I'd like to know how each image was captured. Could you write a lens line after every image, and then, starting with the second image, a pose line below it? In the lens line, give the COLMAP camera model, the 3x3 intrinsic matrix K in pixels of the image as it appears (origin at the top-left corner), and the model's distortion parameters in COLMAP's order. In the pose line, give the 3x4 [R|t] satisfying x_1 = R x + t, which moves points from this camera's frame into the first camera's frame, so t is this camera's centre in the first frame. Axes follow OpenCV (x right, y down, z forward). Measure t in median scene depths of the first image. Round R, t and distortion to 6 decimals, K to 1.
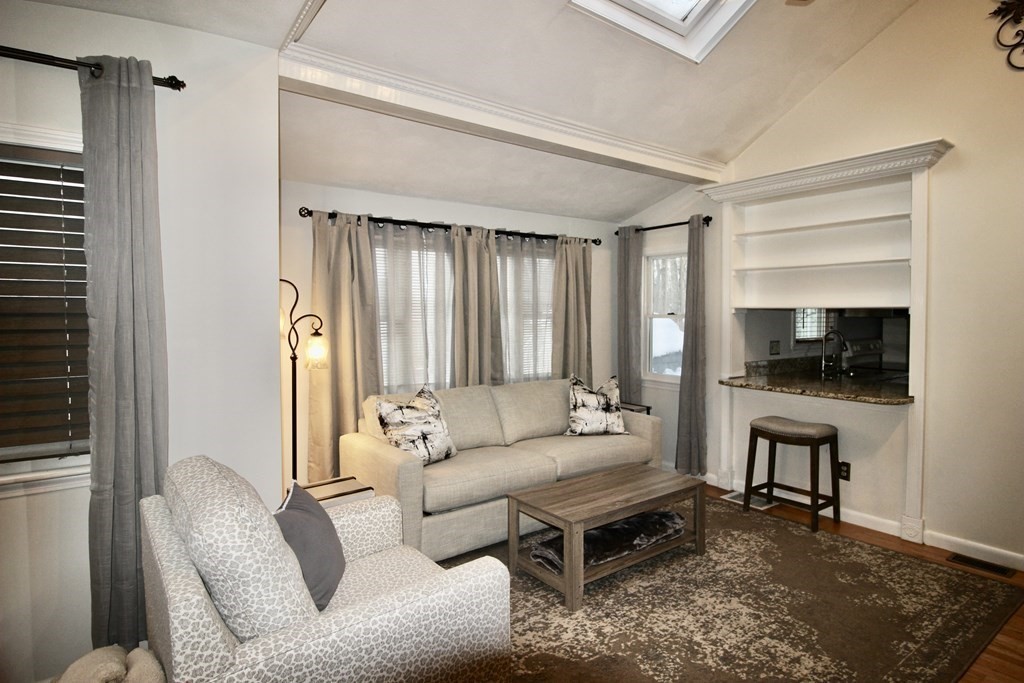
lens RADIAL K [[555.2, 0, 515.0], [0, 555.2, 333.7], [0, 0, 1]] dist [0.002064, -0.005648]
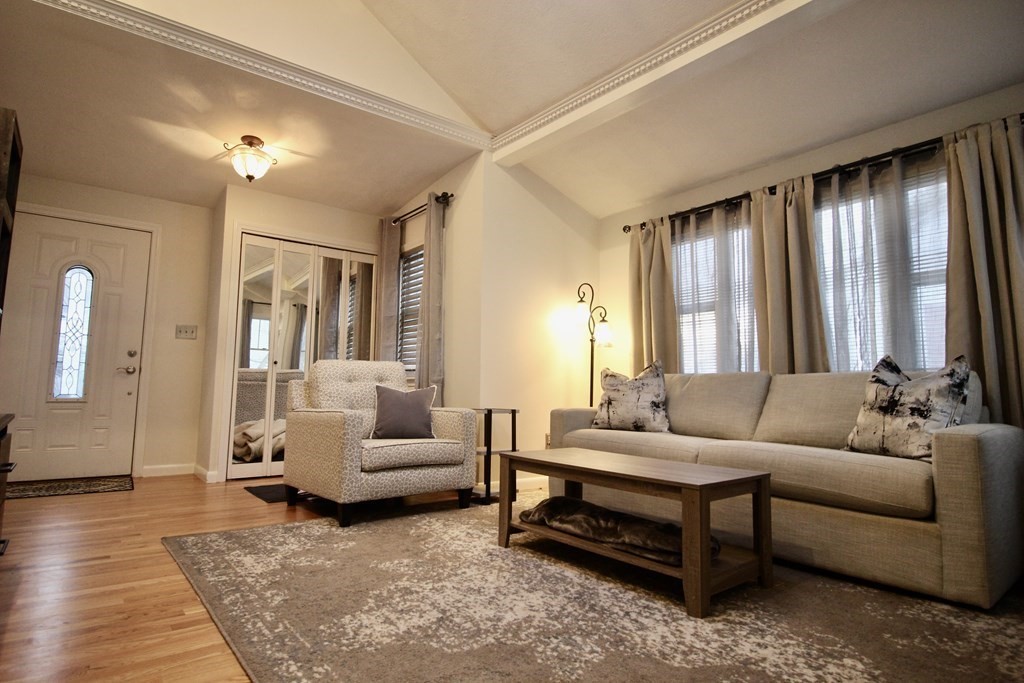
lens RADIAL K [[555.2, 0, 513.5], [0, 555.2, 335.0], [0, 0, 1]] dist [0.002064, -0.005648]
pose [[0.040546, -0.102213, -0.993936, 1.052509], [-0.053678, 0.993095, -0.104317, 0.207857], [0.997735, 0.057582, 0.034780, 0.890866]]
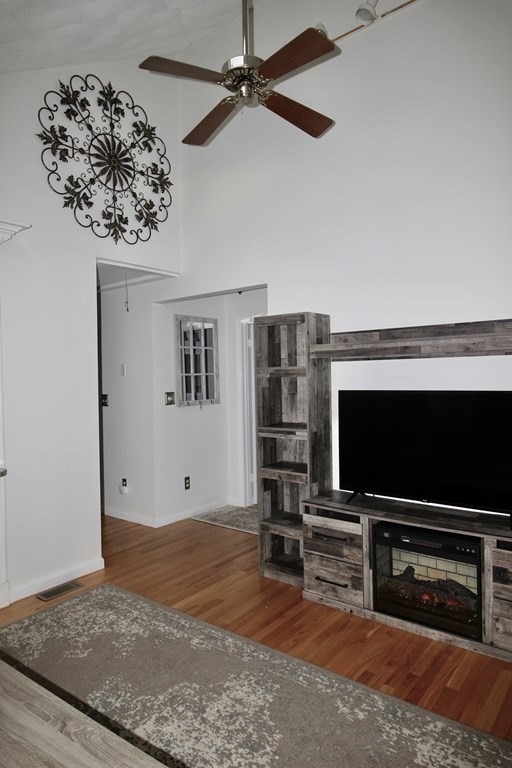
lens RADIAL K [[494.6, 0, 250.2], [0, 494.6, 382.8], [0, 0, 1]] dist [0.007634, -0.004420]
pose [[-0.262829, -0.010000, 0.964791, -0.335548], [0.060510, 0.997807, 0.026827, -0.041109], [-0.962943, 0.065430, -0.261648, 0.942628]]
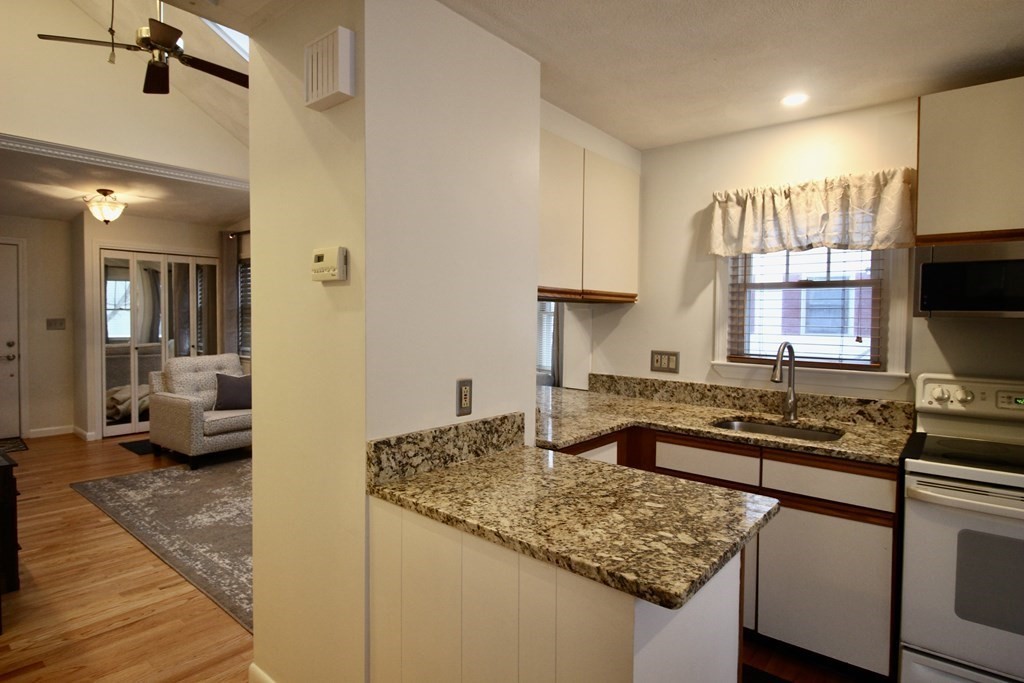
lens RADIAL K [[555.2, 0, 513.7], [0, 555.2, 331.6], [0, 0, 1]] dist [0.002064, -0.005648]
pose [[0.236785, 0.031109, -0.971064, 1.801333], [-0.048321, 0.998627, 0.020210, -0.020837], [0.970360, 0.042138, 0.237963, 1.147194]]
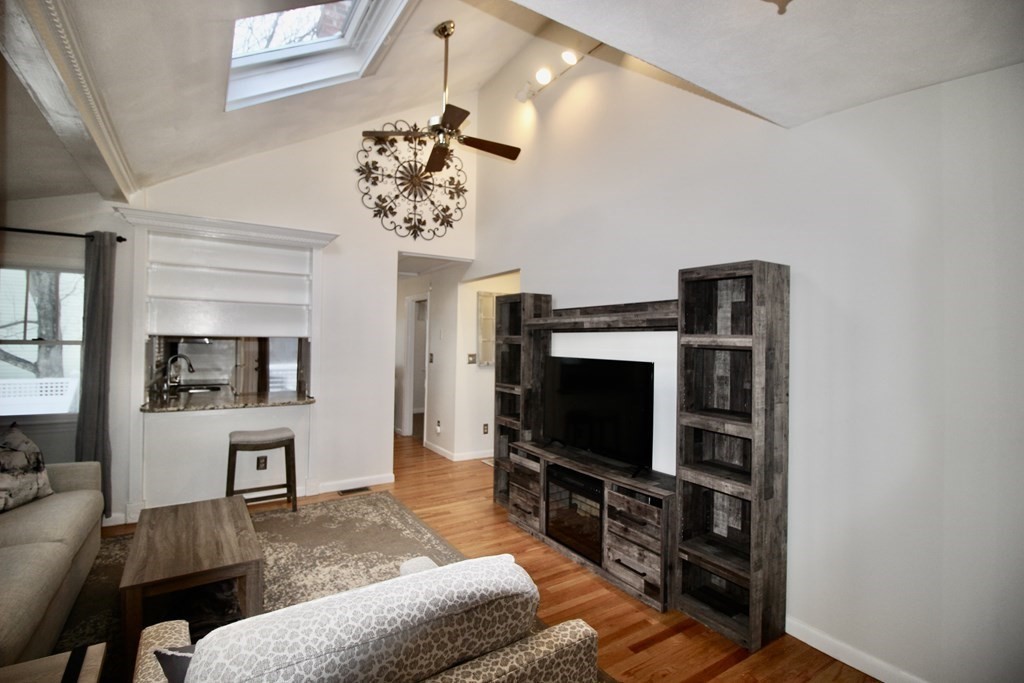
lens RADIAL K [[473.8, 0, 513.7], [0, 473.8, 334.8], [0, 0, 1]] dist [-0.000068, -0.000338]
pose [[0.062881, 0.015769, 0.997896, -0.635678], [0.027014, 0.999482, -0.017497, -0.020324], [-0.997655, 0.028058, 0.062422, 0.456681]]
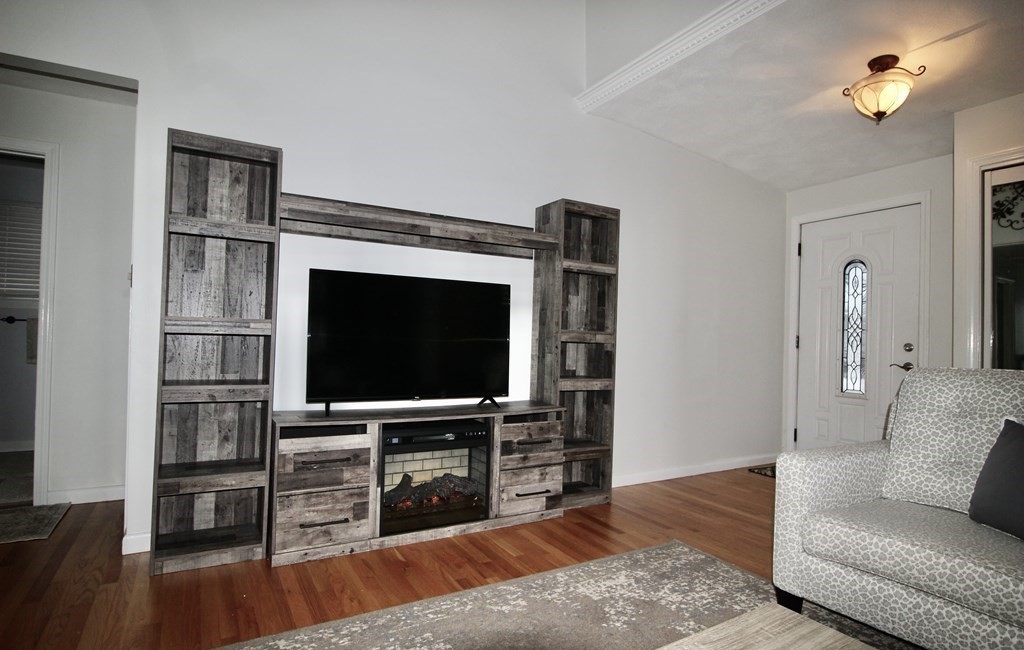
lens RADIAL K [[556.5, 0, 513.0], [0, 556.5, 332.8], [0, 0, 1]] dist [-0.004610, -0.000700]
pose [[-0.993715, -0.020980, 0.109959, 0.252607], [-0.017947, 0.999433, 0.028504, 0.093852], [-0.110494, 0.026352, -0.993527, 1.353107]]
